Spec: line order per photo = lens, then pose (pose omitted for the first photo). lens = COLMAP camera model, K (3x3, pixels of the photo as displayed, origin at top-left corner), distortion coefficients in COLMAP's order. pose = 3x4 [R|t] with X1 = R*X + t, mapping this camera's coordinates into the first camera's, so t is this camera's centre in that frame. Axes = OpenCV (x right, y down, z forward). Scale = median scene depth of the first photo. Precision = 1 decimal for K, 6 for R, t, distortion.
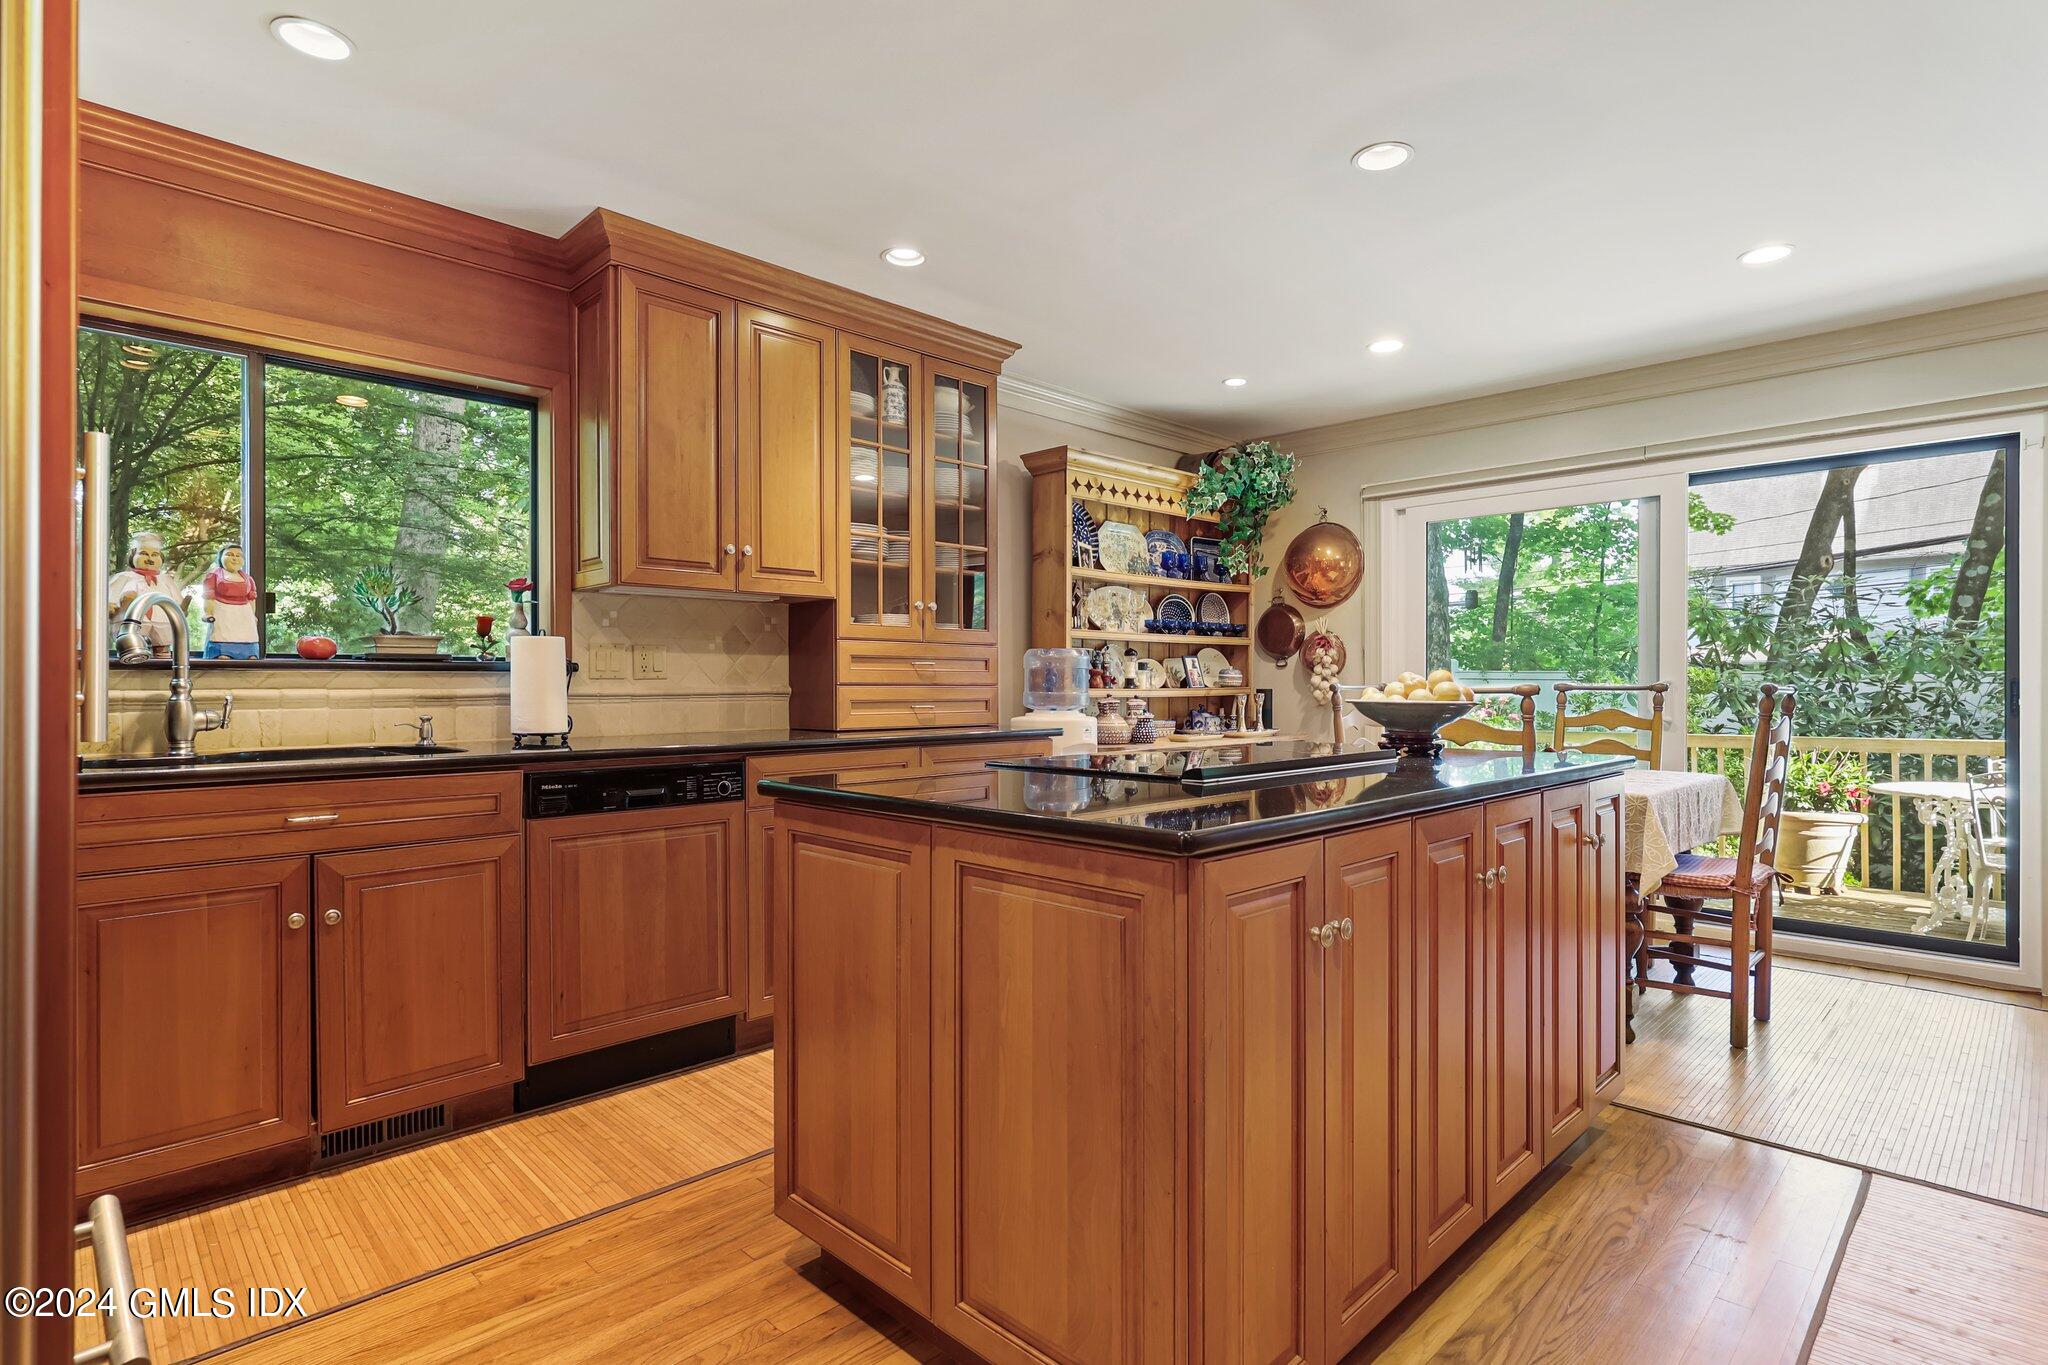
lens RADIAL K [[1019.1, 0, 1033.7], [0, 1019.1, 683.3], [0, 0, 1]] dist [-0.000976, 0.000080]
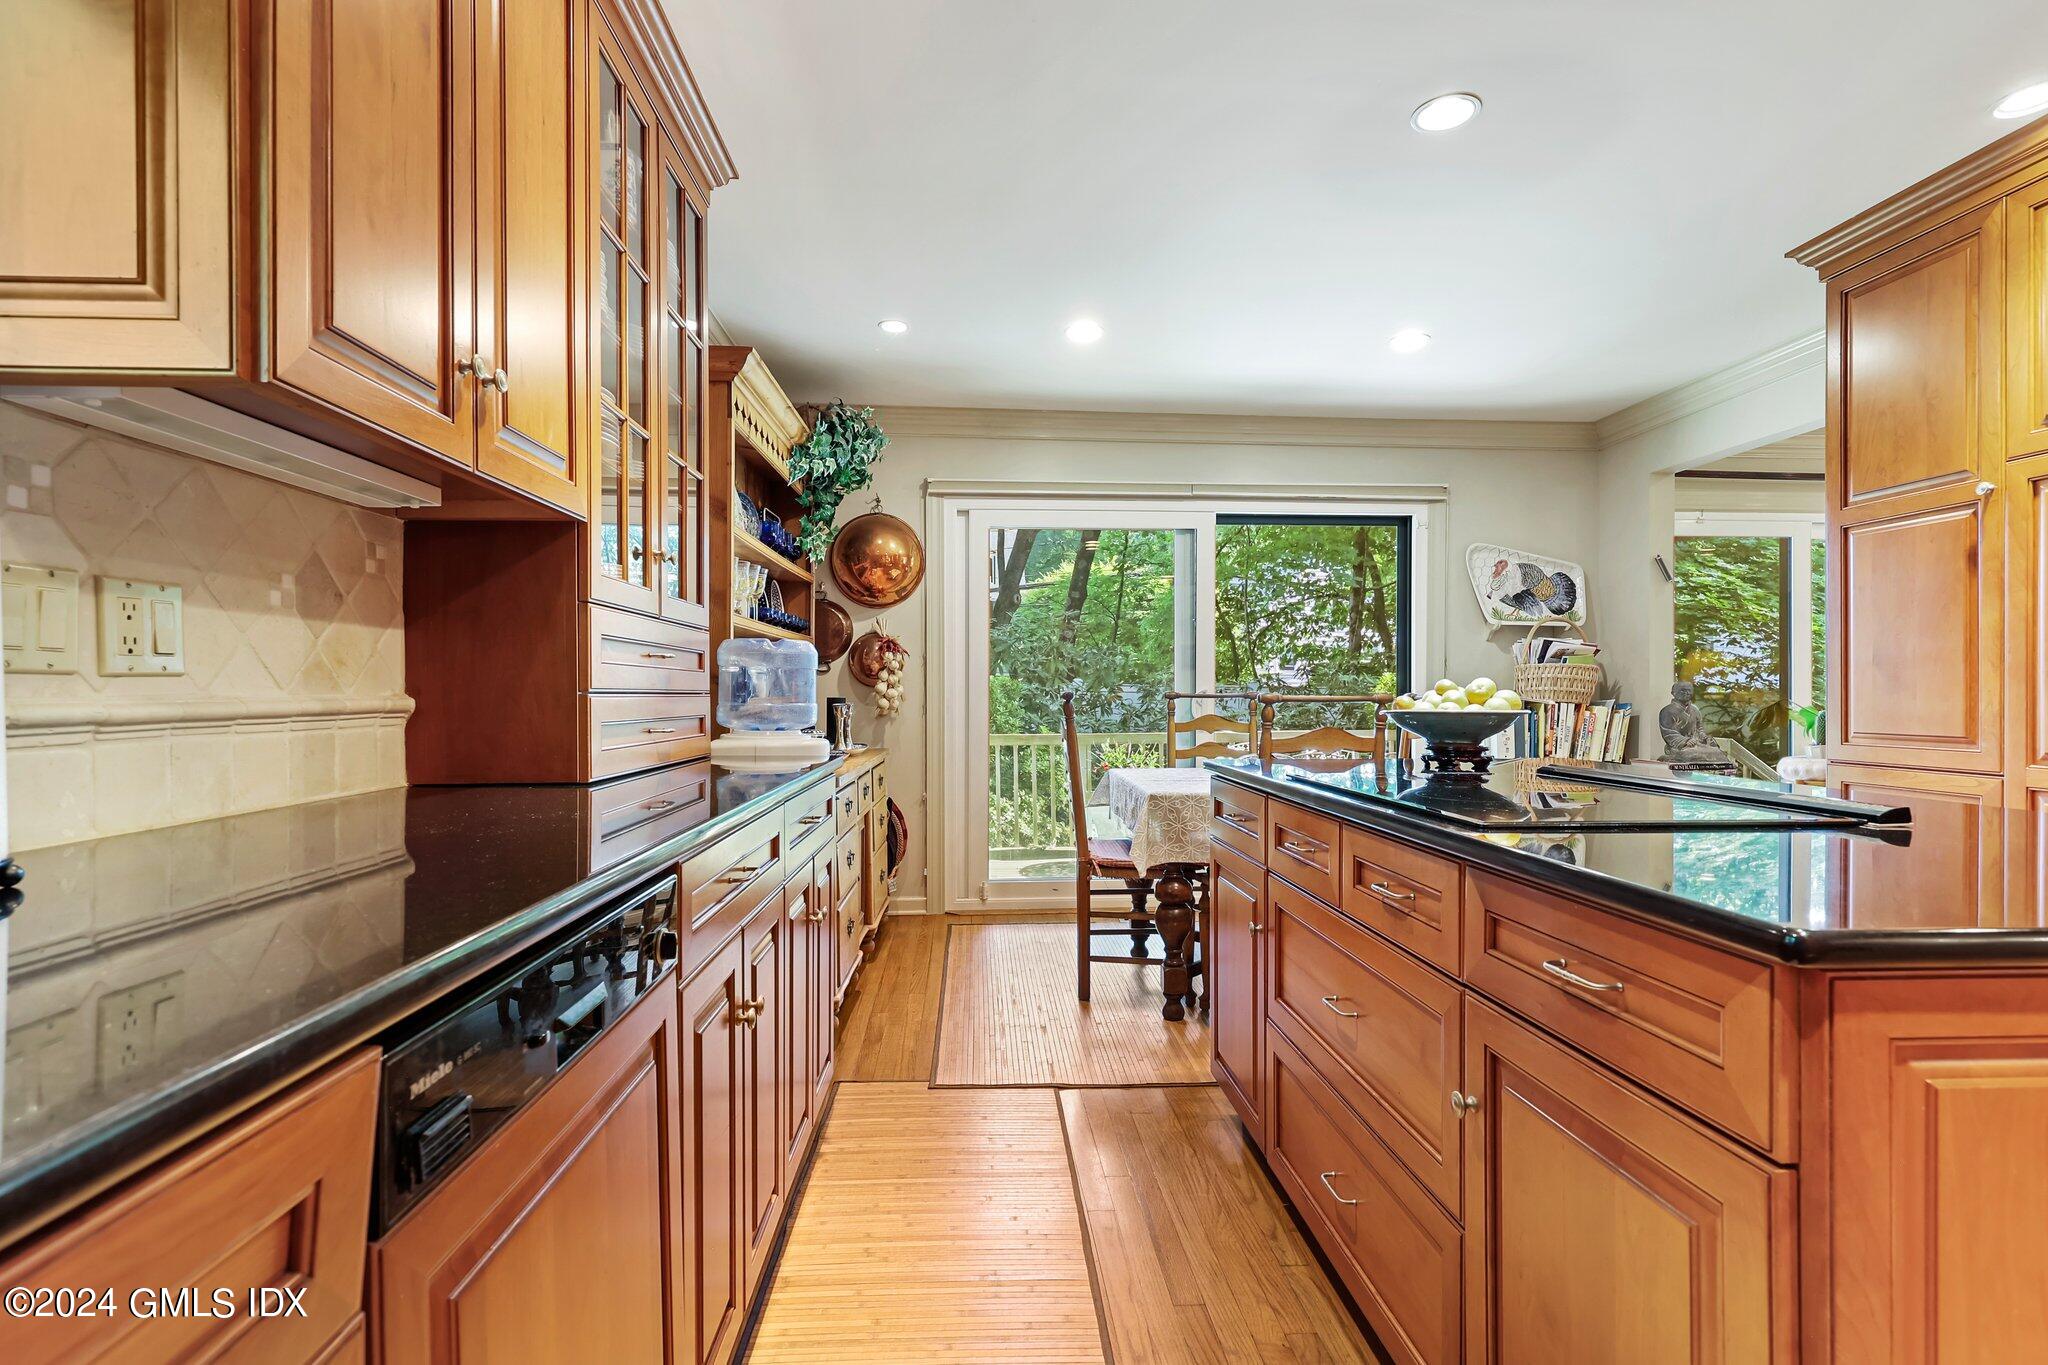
lens RADIAL K [[957.0, 0, 1026.4], [0, 957.0, 690.2], [0, 0, 1]] dist [-0.000339, 0.000745]
pose [[0.663143, 0.001946, 0.748490, -0.388445], [-0.000967, 0.999998, -0.001743, 0.001073], [-0.748492, 0.000433, 0.663144, 0.502792]]
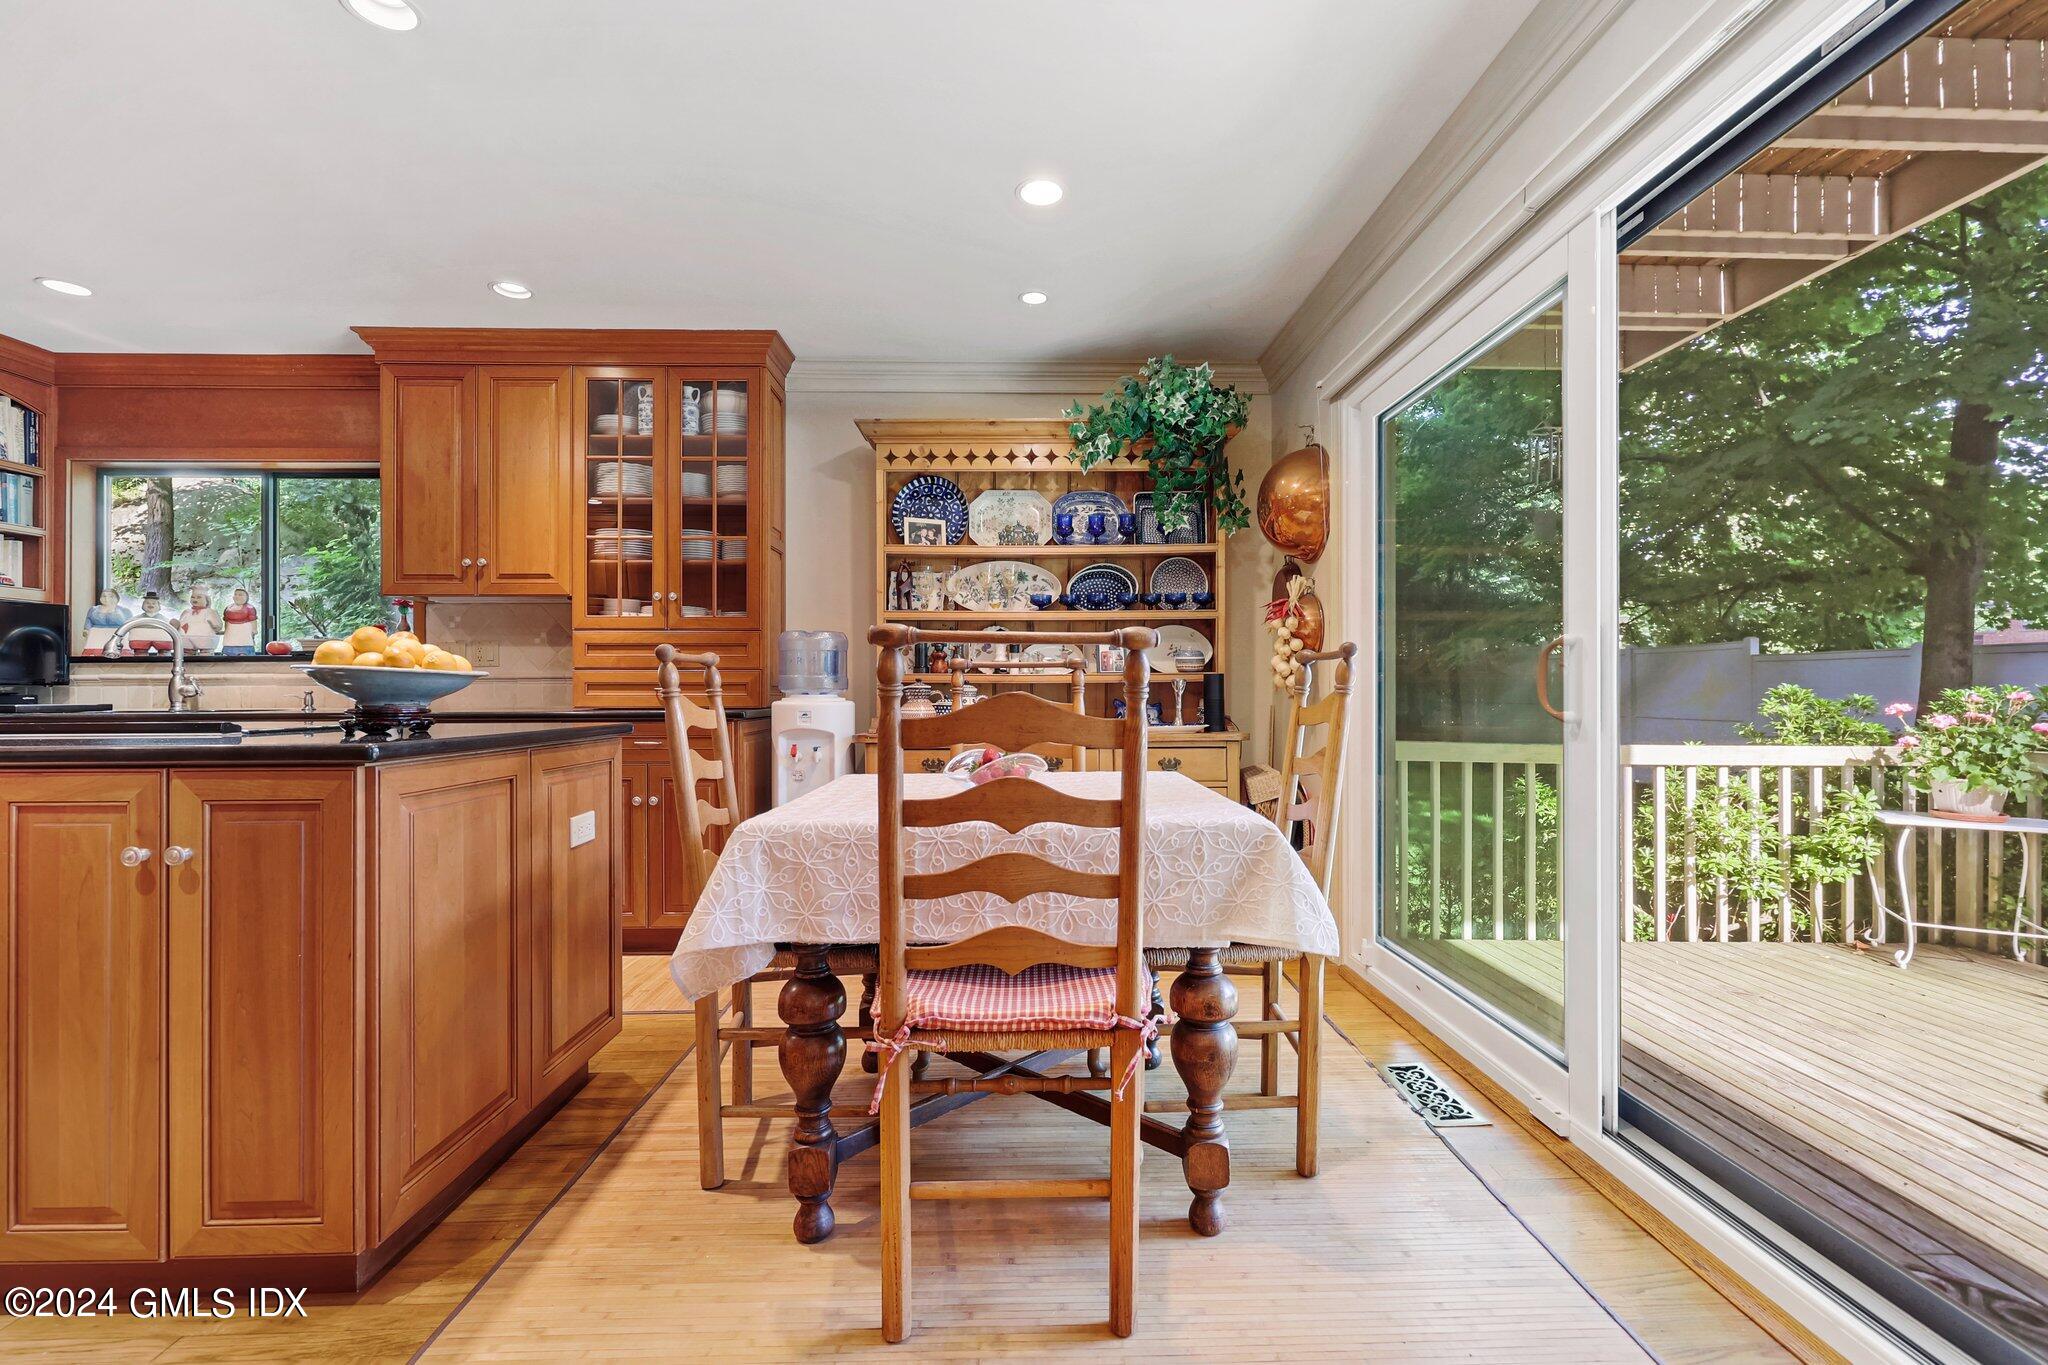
lens RADIAL K [[894.0, 0, 1024.8], [0, 894.0, 685.1], [0, 0, 1]] dist [0.000703, -0.000053]
pose [[0.727820, -0.004193, -0.685756, 0.853177], [0.002211, 0.999990, -0.003768, 0.023782], [0.685765, 0.001226, 0.727822, 0.585294]]
